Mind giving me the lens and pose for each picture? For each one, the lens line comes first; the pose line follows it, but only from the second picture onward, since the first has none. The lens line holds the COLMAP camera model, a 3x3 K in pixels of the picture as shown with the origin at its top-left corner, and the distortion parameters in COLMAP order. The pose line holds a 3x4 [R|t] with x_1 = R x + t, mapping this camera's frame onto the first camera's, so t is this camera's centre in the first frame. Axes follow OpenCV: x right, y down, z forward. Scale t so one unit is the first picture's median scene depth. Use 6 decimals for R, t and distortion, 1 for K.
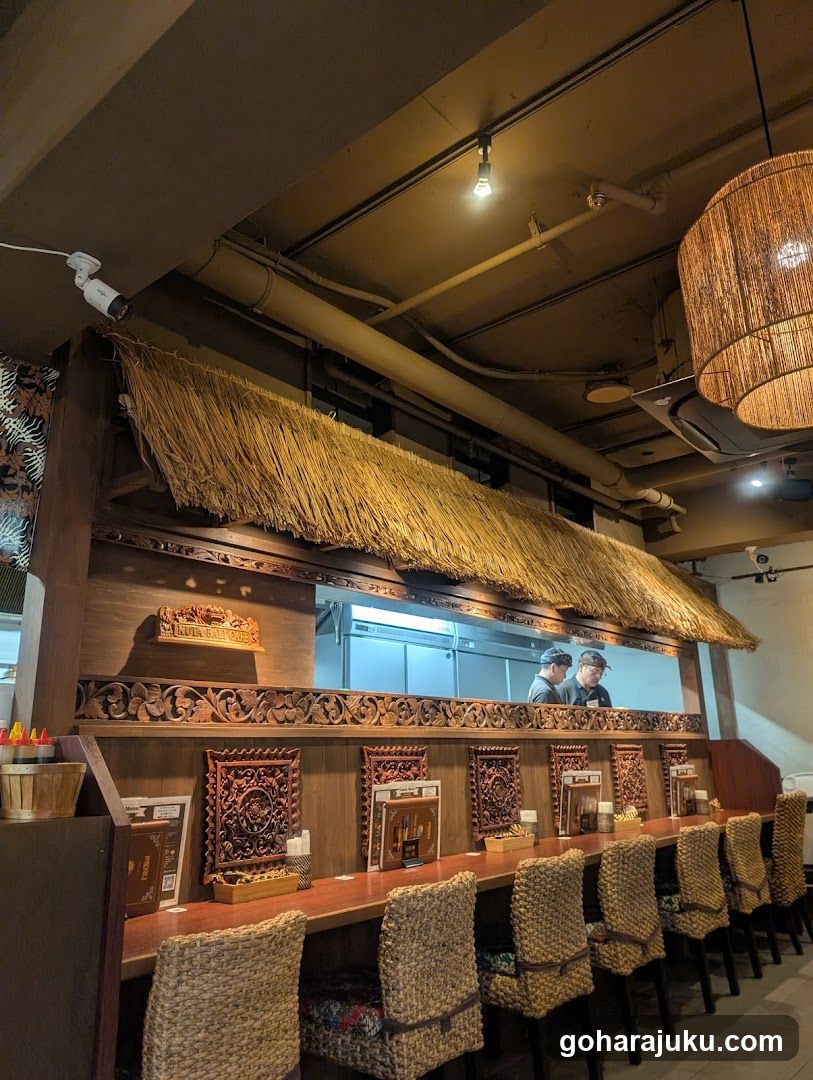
lens RADIAL K [[819.1, 0, 406.5], [0, 819.1, 540.0], [0, 0, 1]] dist [-0.001624, -0.000296]
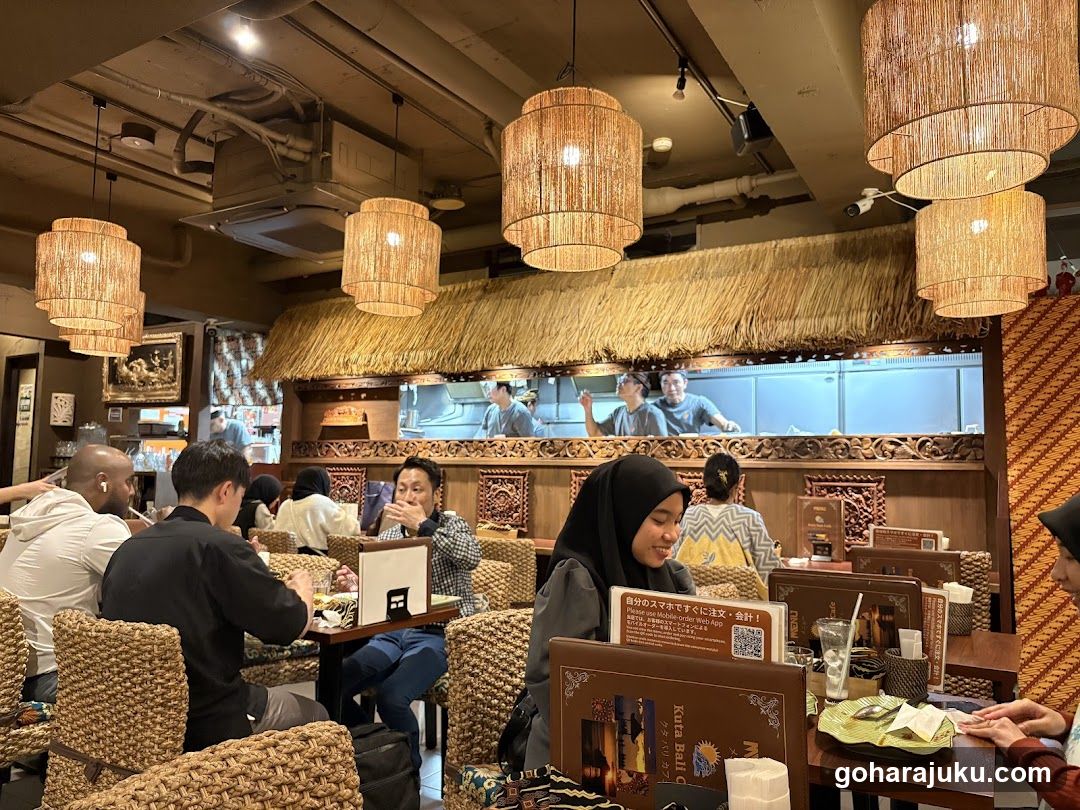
lens RADIAL K [[819.1, 0, 540.0], [0, 819.1, 405.0], [0, 0, 1]] dist [-0.001624, -0.000296]
pose [[0.185246, -0.085453, -0.978970, 1.641144], [0.216178, 0.975352, -0.044231, 0.232845], [0.958619, -0.203438, 0.199154, 0.852244]]
